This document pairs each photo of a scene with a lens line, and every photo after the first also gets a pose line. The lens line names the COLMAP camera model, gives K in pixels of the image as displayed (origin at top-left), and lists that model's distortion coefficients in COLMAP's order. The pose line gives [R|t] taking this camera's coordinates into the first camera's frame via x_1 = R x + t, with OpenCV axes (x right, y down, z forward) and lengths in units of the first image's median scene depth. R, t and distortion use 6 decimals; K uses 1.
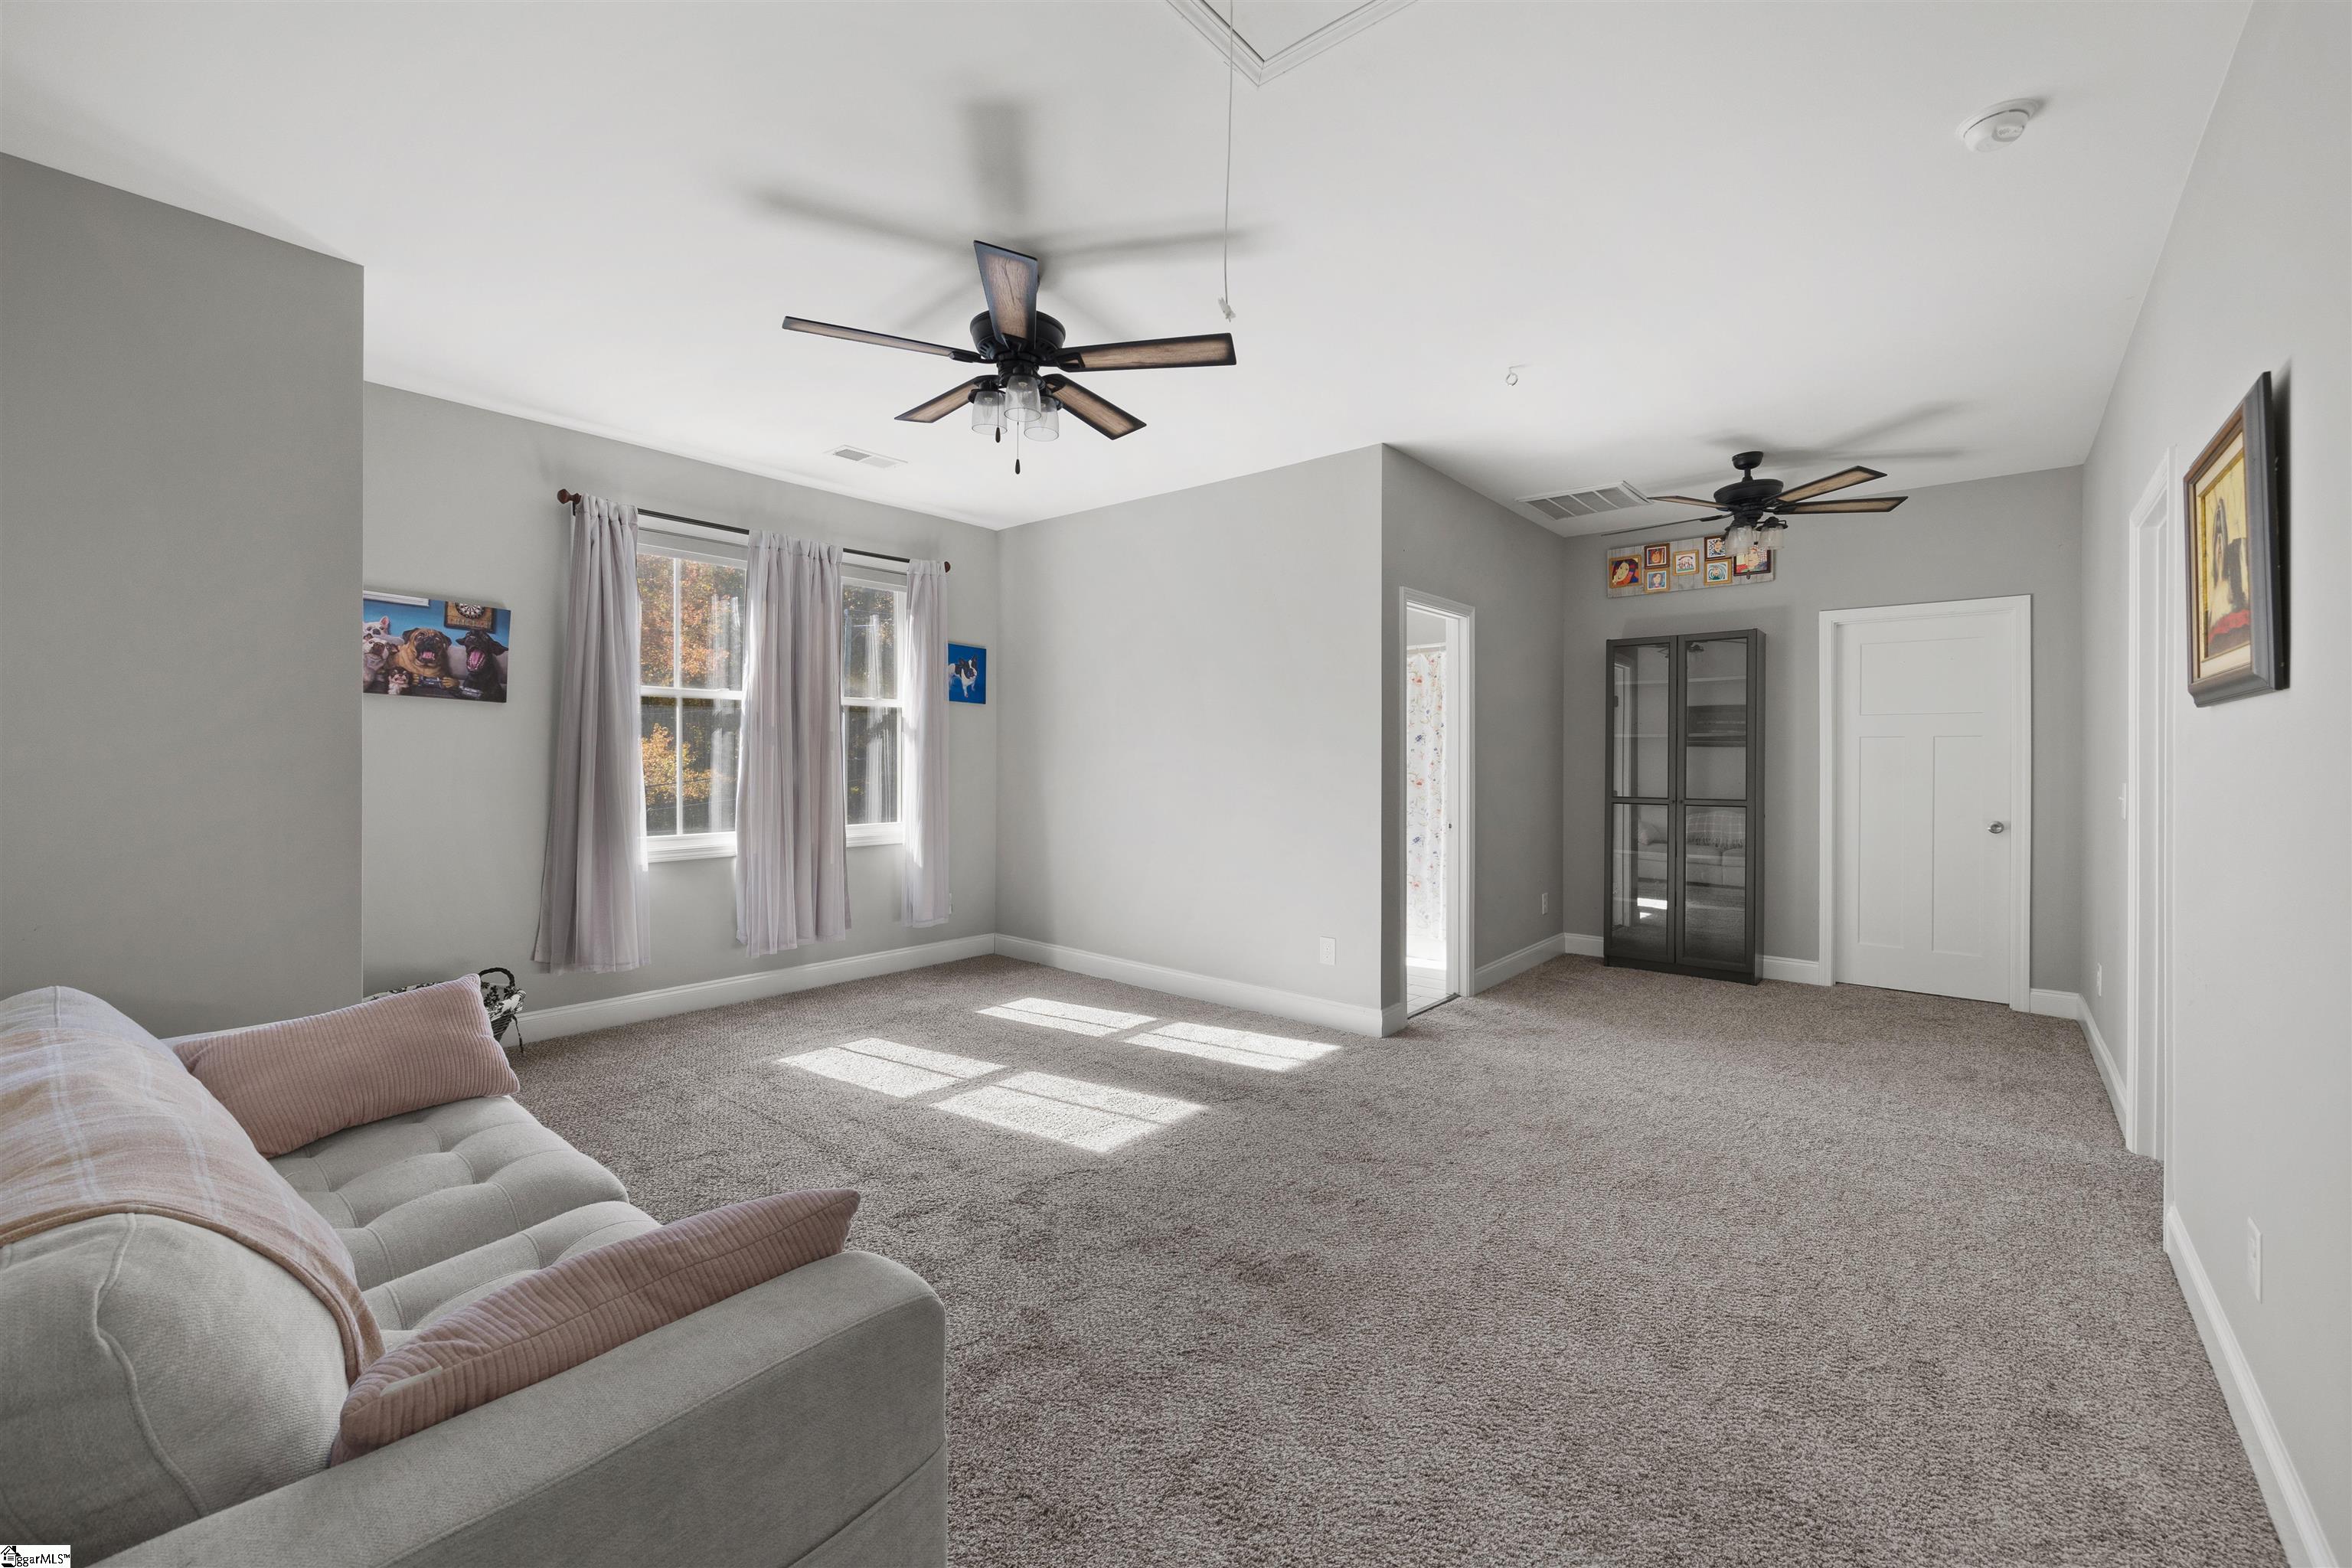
lens RADIAL K [[956.6, 0, 1158.0], [0, 956.6, 769.7], [0, 0, 1]] dist [-0.002917, -0.000162]
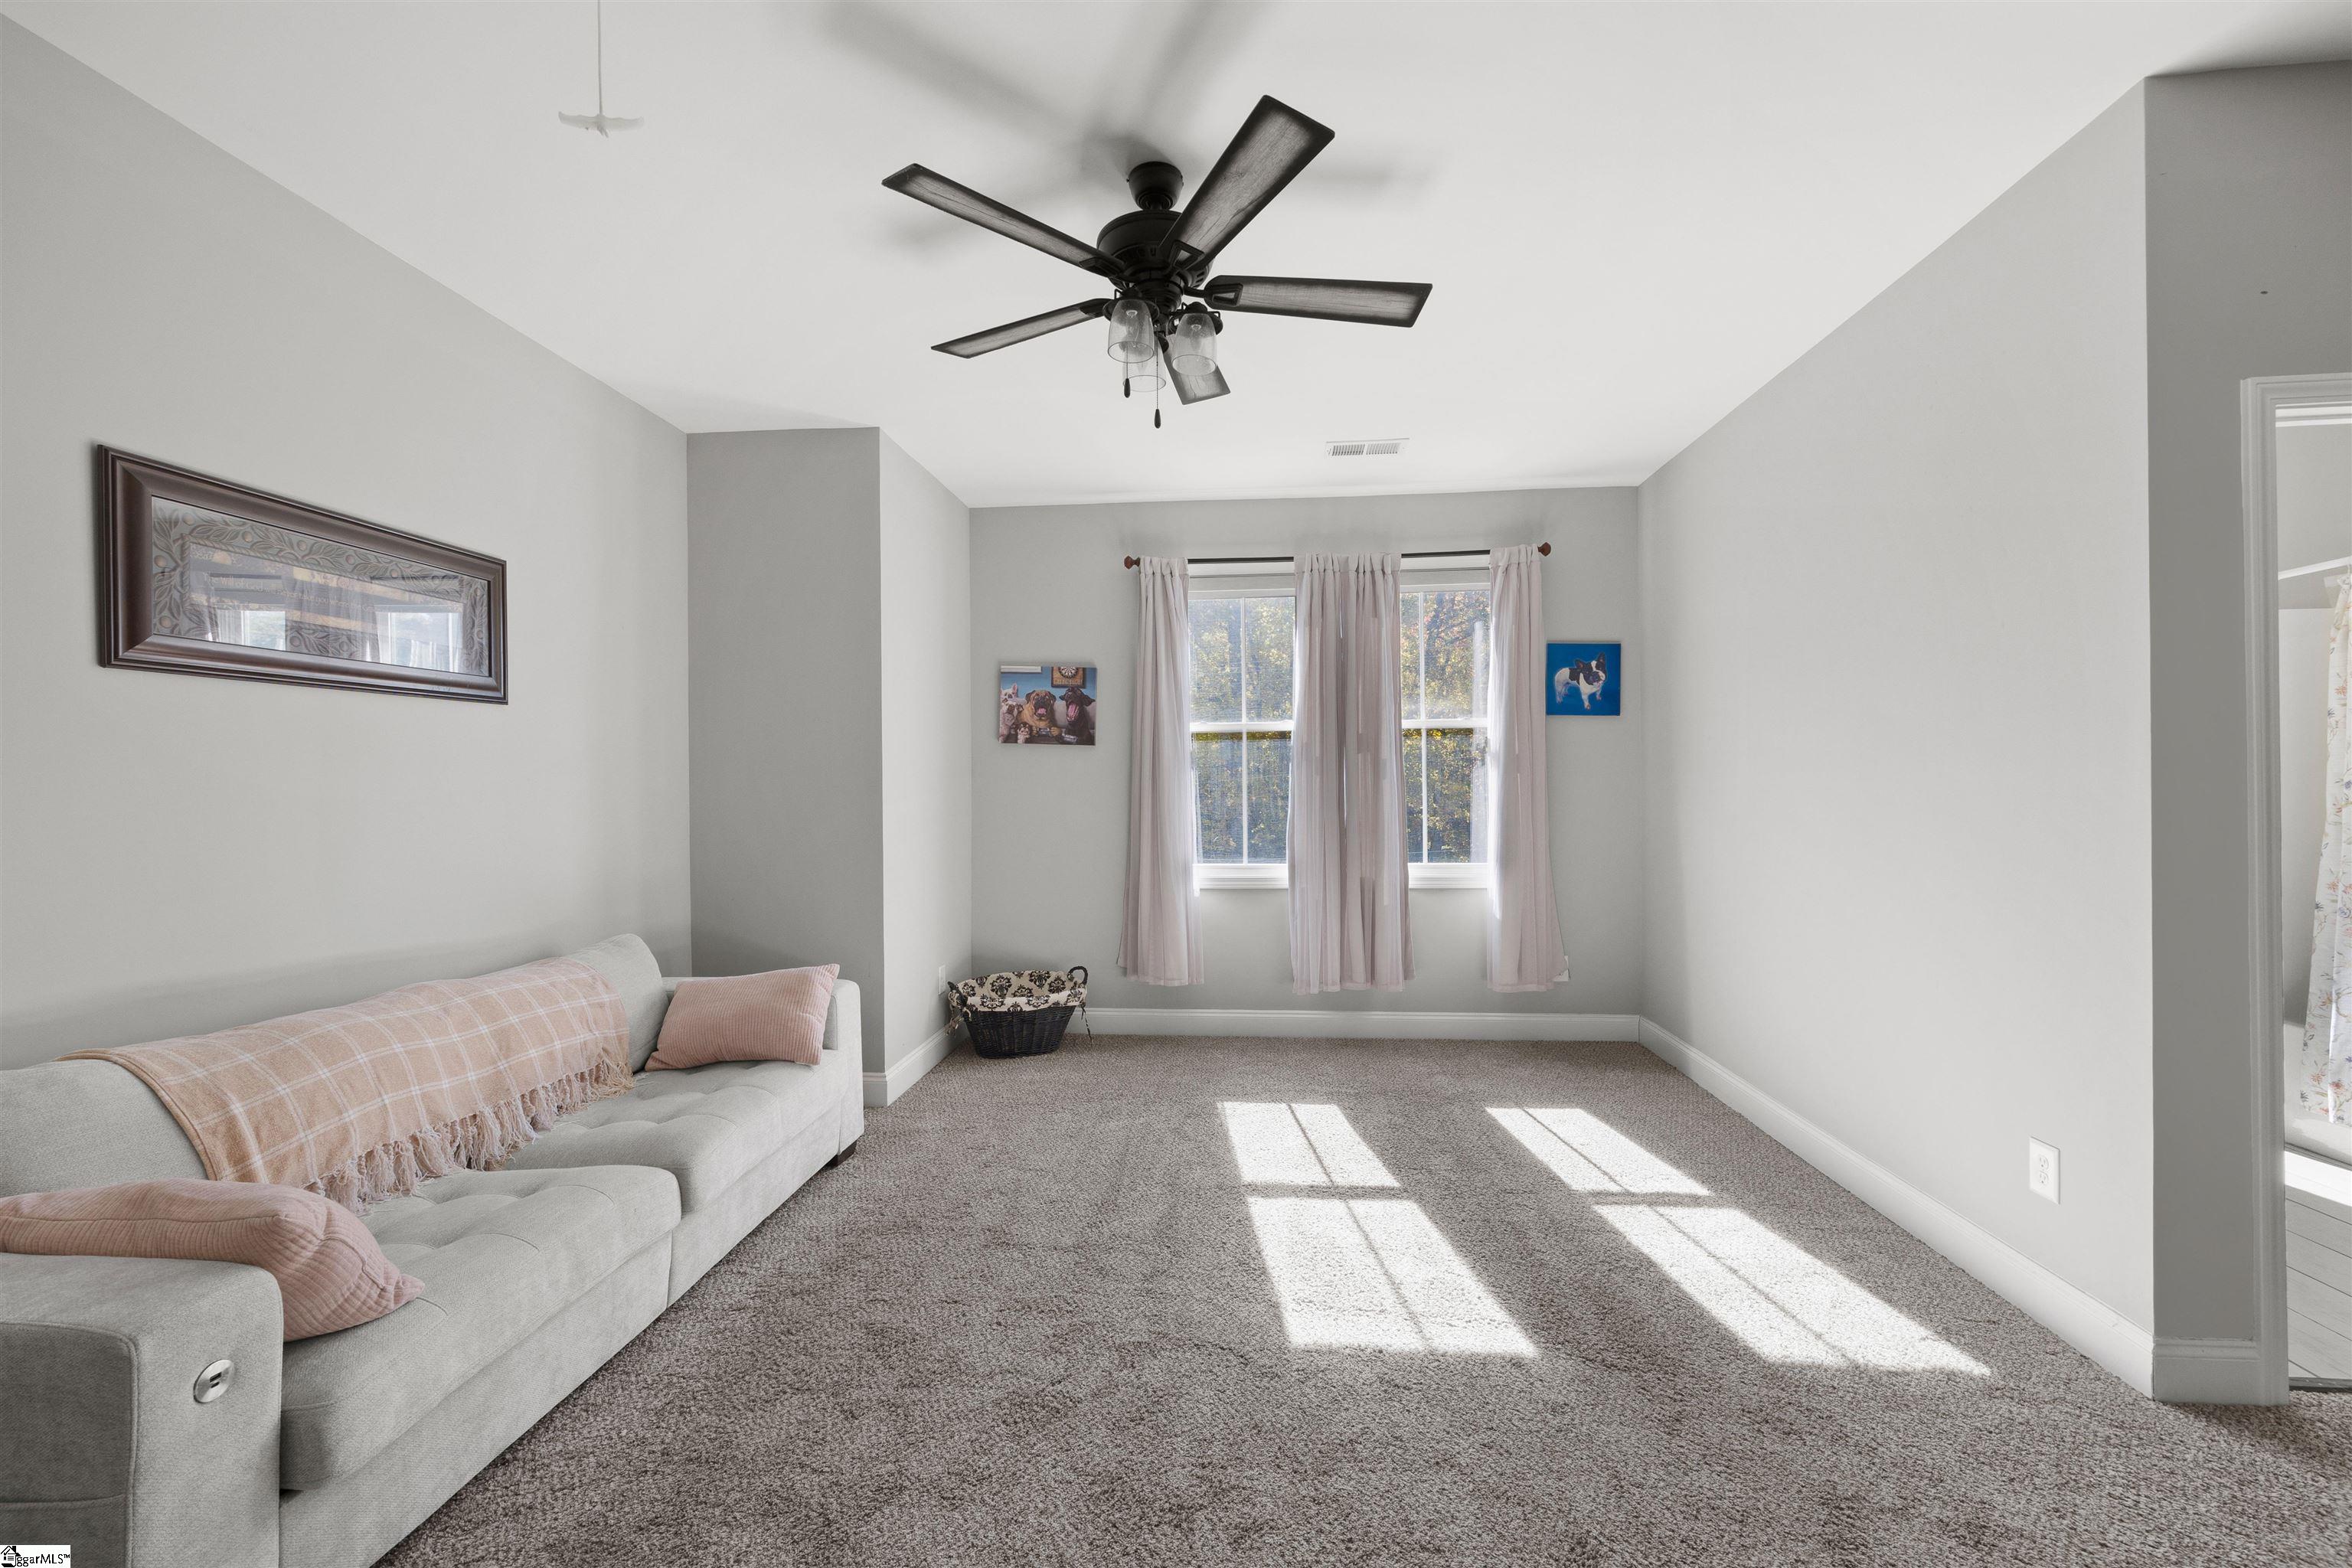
lens RADIAL K [[956.6, 0, 1173.0], [0, 956.6, 800.4], [0, 0, 1]] dist [-0.002917, -0.000162]
pose [[0.581717, 0.000846, -0.813391, 0.353685], [0.001614, 0.999996, 0.002195, -0.003697], [0.813389, -0.002590, 0.581714, 0.389010]]
